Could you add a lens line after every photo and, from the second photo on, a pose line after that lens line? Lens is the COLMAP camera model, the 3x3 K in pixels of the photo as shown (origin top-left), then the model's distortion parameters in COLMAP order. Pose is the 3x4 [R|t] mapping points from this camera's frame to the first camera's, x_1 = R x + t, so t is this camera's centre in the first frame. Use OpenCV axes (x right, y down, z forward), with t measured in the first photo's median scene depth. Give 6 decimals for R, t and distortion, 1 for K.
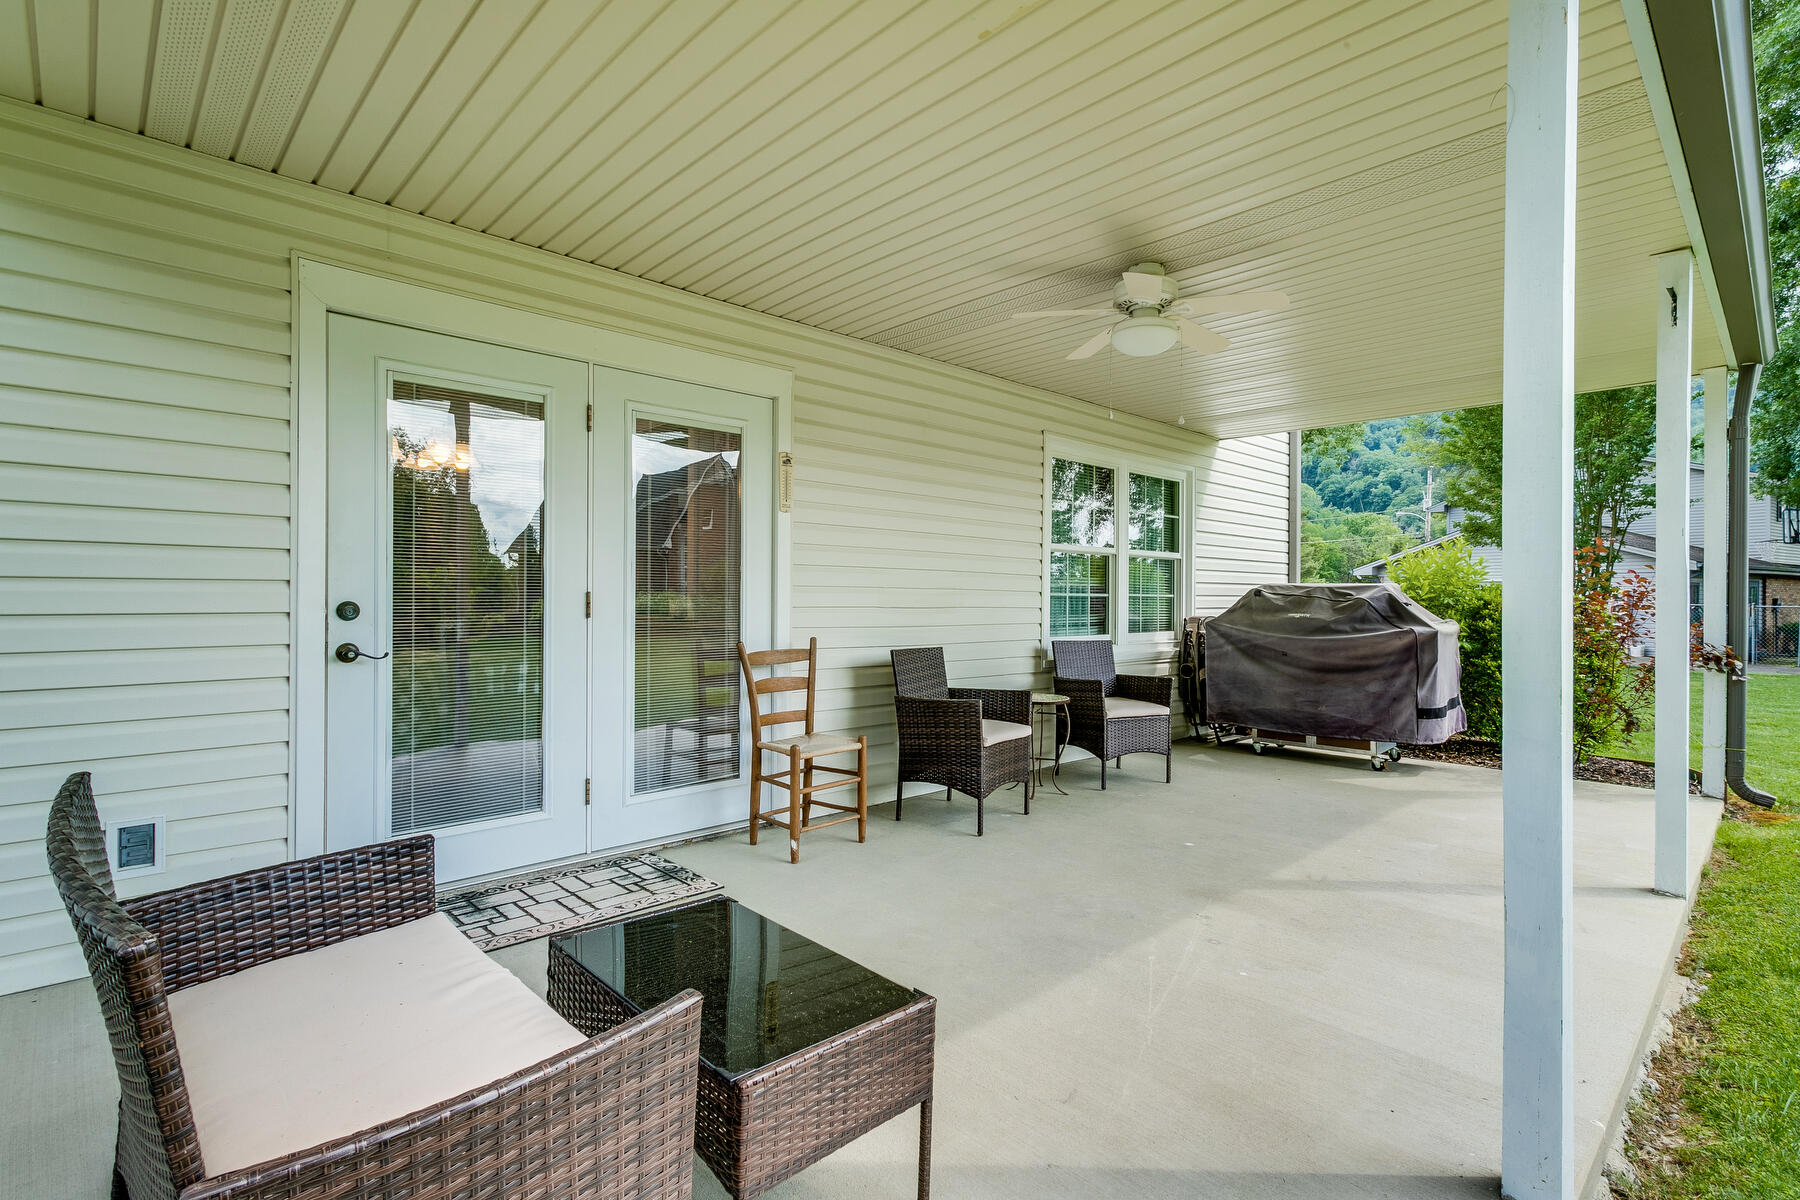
lens RADIAL K [[858.3, 0, 904.3], [0, 858.3, 589.1], [0, 0, 1]] dist [0.010159, -0.000083]
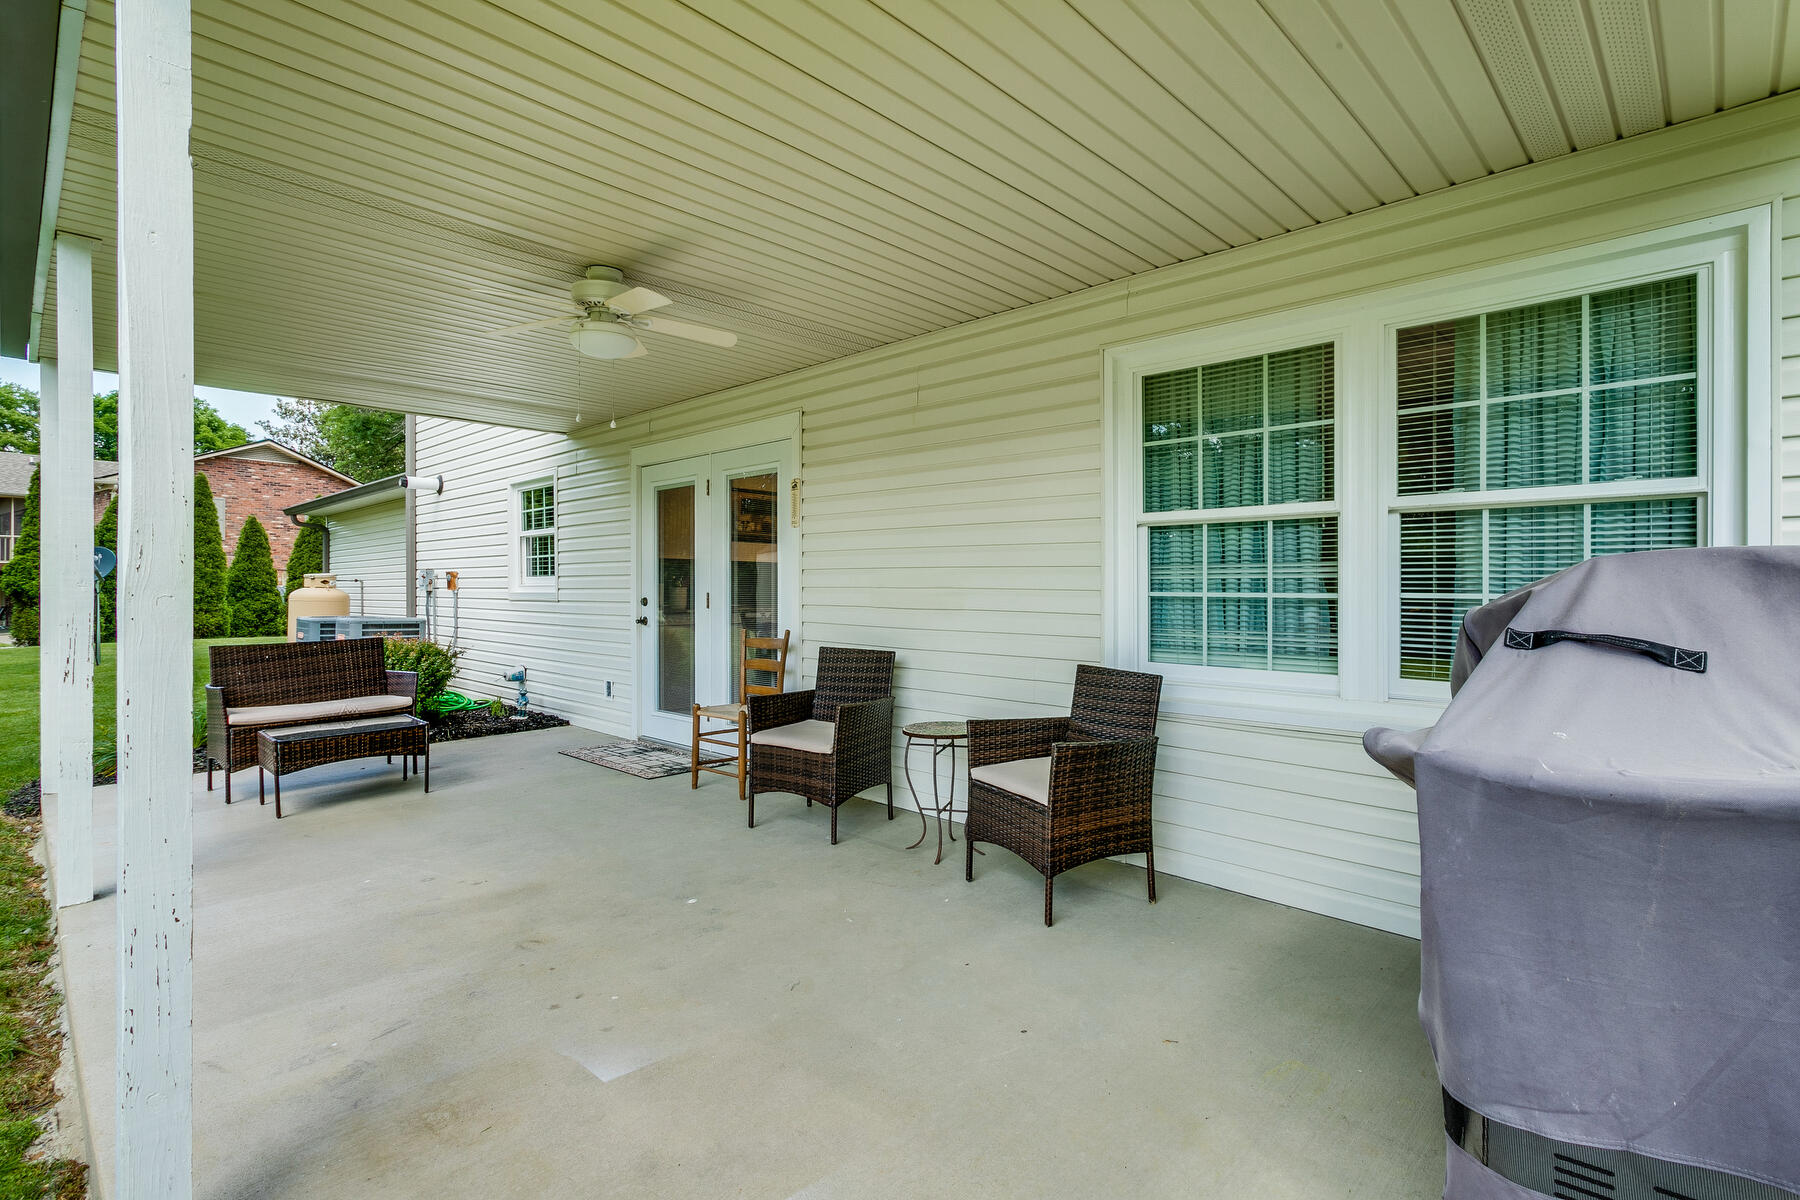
lens RADIAL K [[858.3, 0, 904.3], [0, 858.3, 589.1], [0, 0, 1]] dist [0.010159, -0.000083]
pose [[0.036414, -0.000963, -0.999336, 1.105880], [0.009913, 0.999951, -0.000603, 0.001061], [0.999288, -0.009885, 0.036421, 1.121470]]
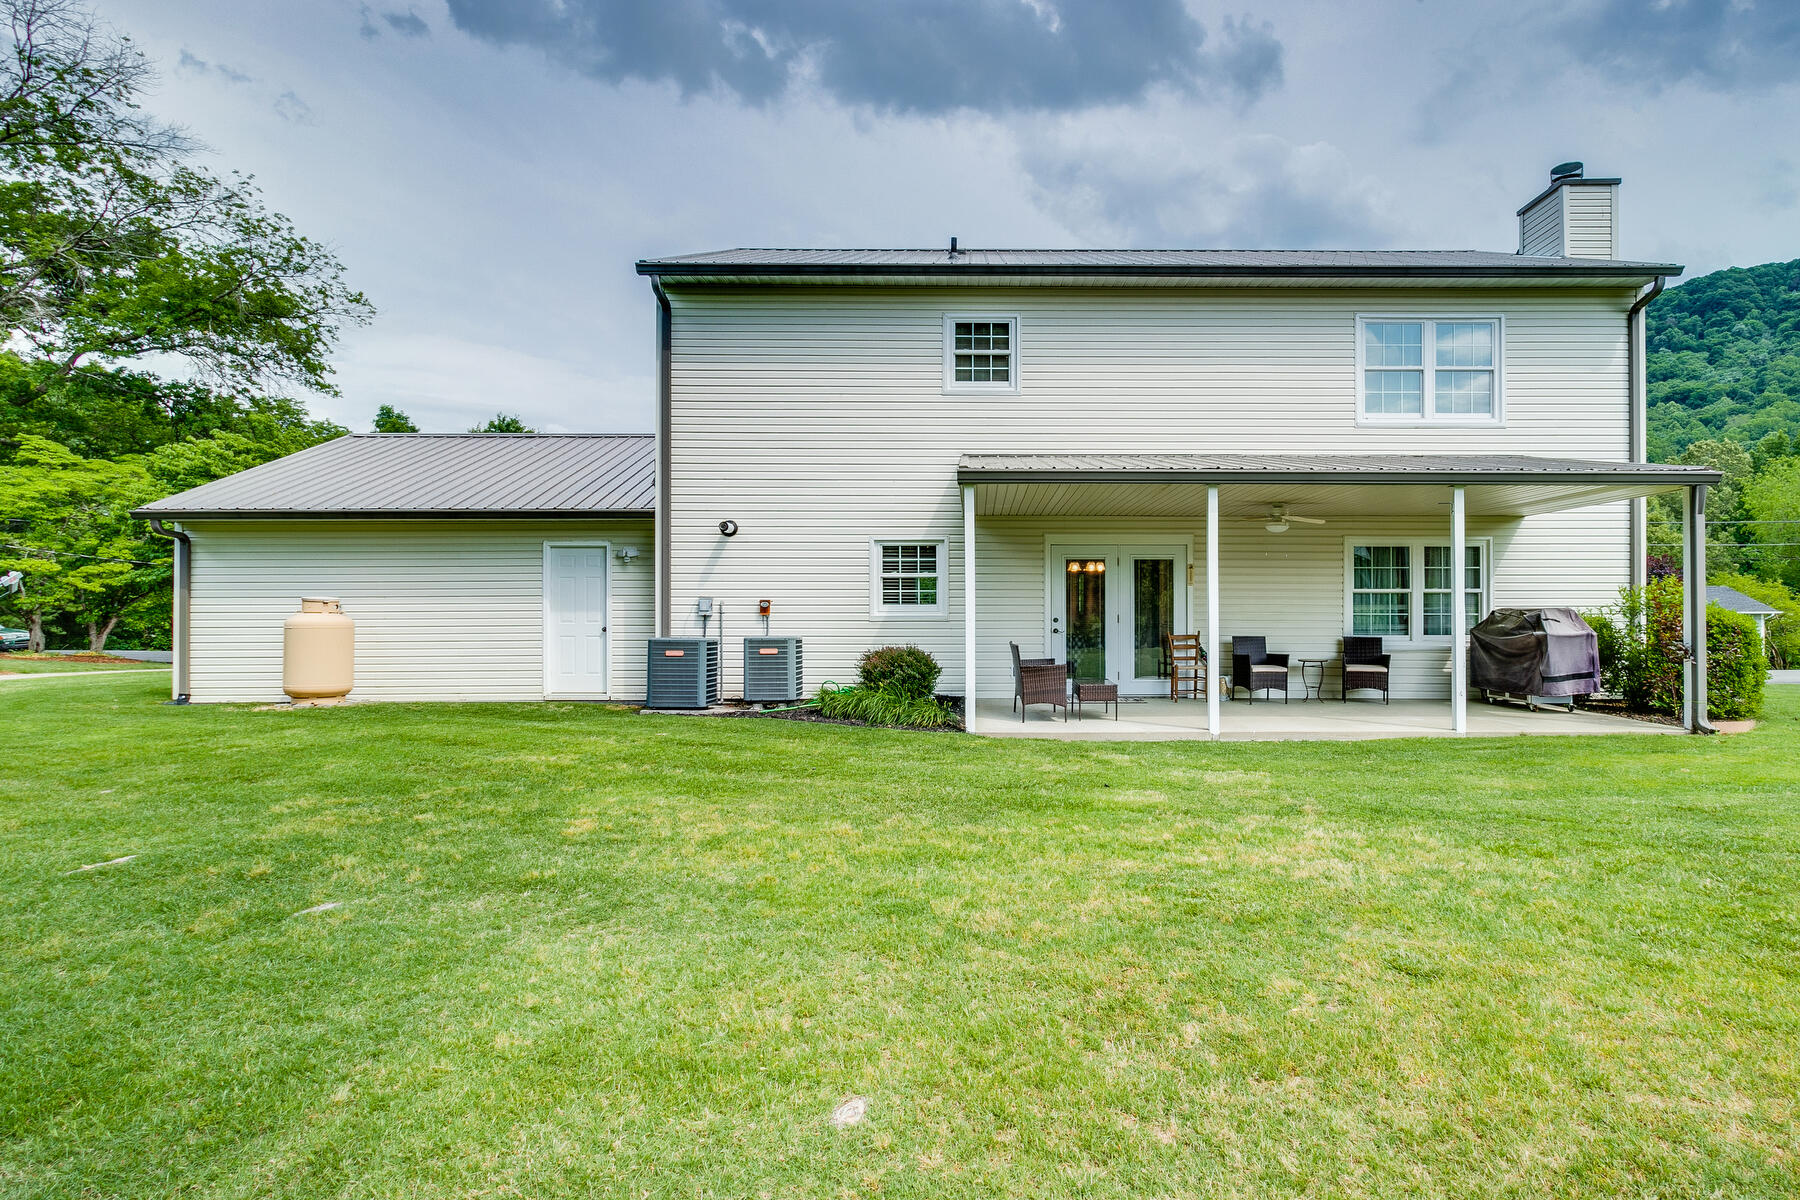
lens RADIAL K [[858.3, 0, 904.3], [0, 858.3, 589.1], [0, 0, 1]] dist [0.010159, -0.000083]
pose [[0.696626, -0.022395, -0.717084, 1.235537], [0.009986, 0.999719, -0.021520, -0.028867], [0.717365, 0.007831, 0.696654, -1.634282]]
